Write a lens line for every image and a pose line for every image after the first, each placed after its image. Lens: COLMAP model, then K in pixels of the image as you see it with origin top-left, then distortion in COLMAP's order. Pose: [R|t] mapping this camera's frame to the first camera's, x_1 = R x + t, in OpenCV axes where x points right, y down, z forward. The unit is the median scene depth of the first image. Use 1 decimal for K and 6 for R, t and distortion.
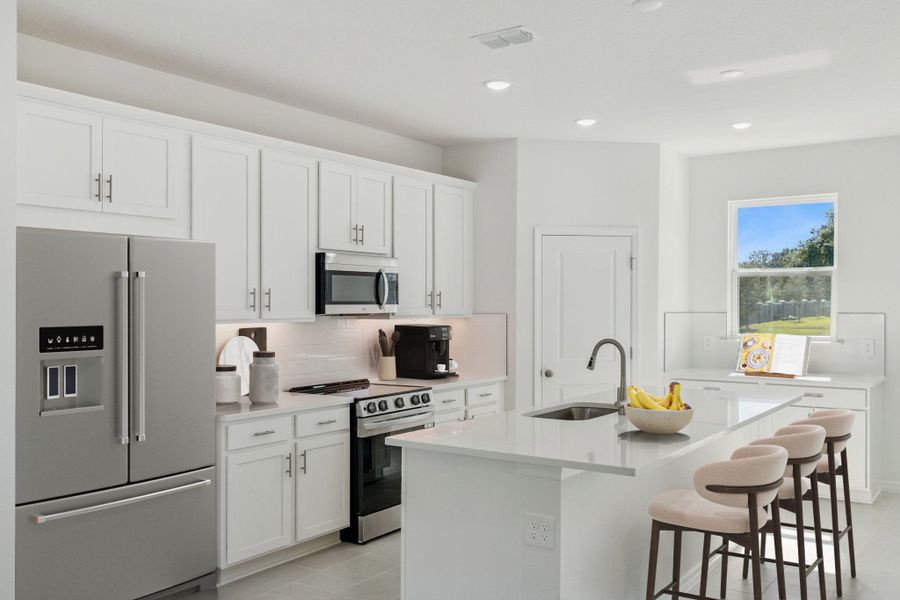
lens RADIAL K [[812.6, 0, 462.7], [0, 812.6, 302.6], [0, 0, 1]] dist [0.004476, 0.000503]
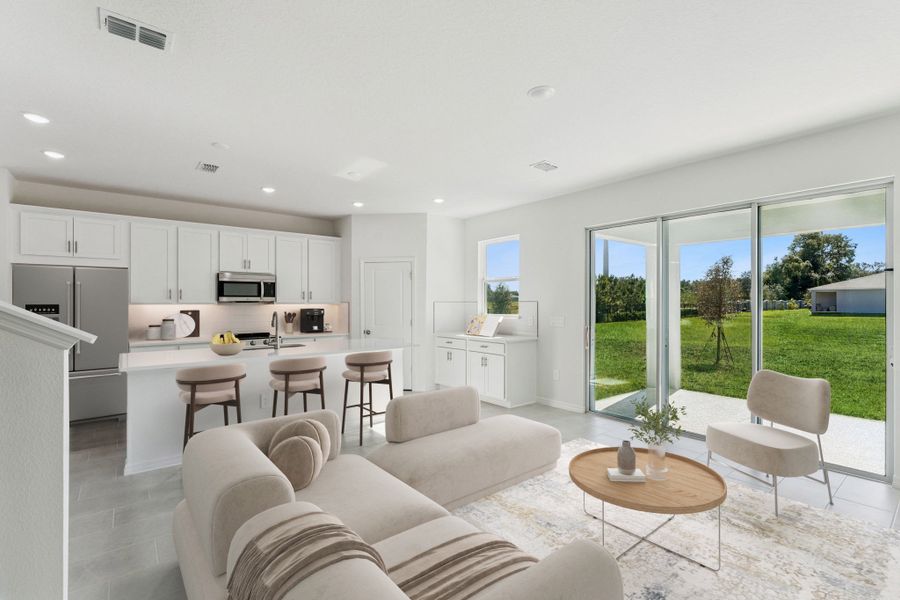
lens RADIAL K [[411.1, 0, 450.0], [0, 411.1, 300.0], [0, 0, 1]] dist [0.001157, -0.000009]
pose [[0.959399, -0.003339, -0.282034, 0.605624], [0.001866, 0.999983, -0.005493, 0.014870], [0.282048, 0.004744, 0.959389, 0.100445]]
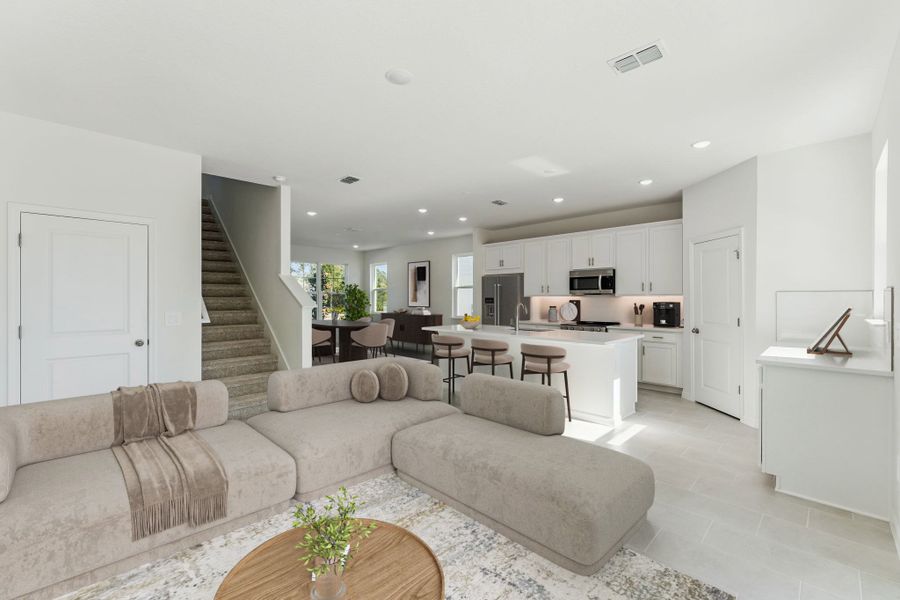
lens RADIAL K [[383.8, 0, 450.0], [0, 383.8, 300.0], [0, 0, 1]] dist [-0.000051, 0.000069]
pose [[-0.182196, 0.010968, -0.983201, 0.967258], [0.007293, 0.999925, 0.009803, 0.015998], [0.983235, -0.005384, -0.182262, 0.695032]]
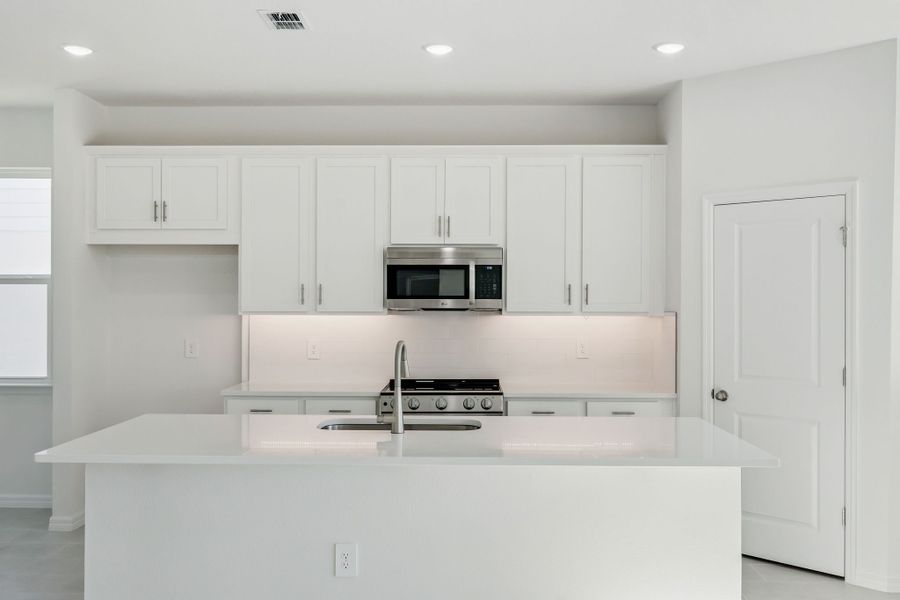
lens RADIAL K [[863.6, 0, 450.0], [0, 863.6, 300.0], [0, 0, 1]] dist [0.005350, 0.015984]
pose [[0.552189, 0.008140, -0.833679, 0.642784], [-0.001518, 0.999960, 0.008758, -0.004770], [0.833717, -0.003571, 0.552180, 0.387371]]
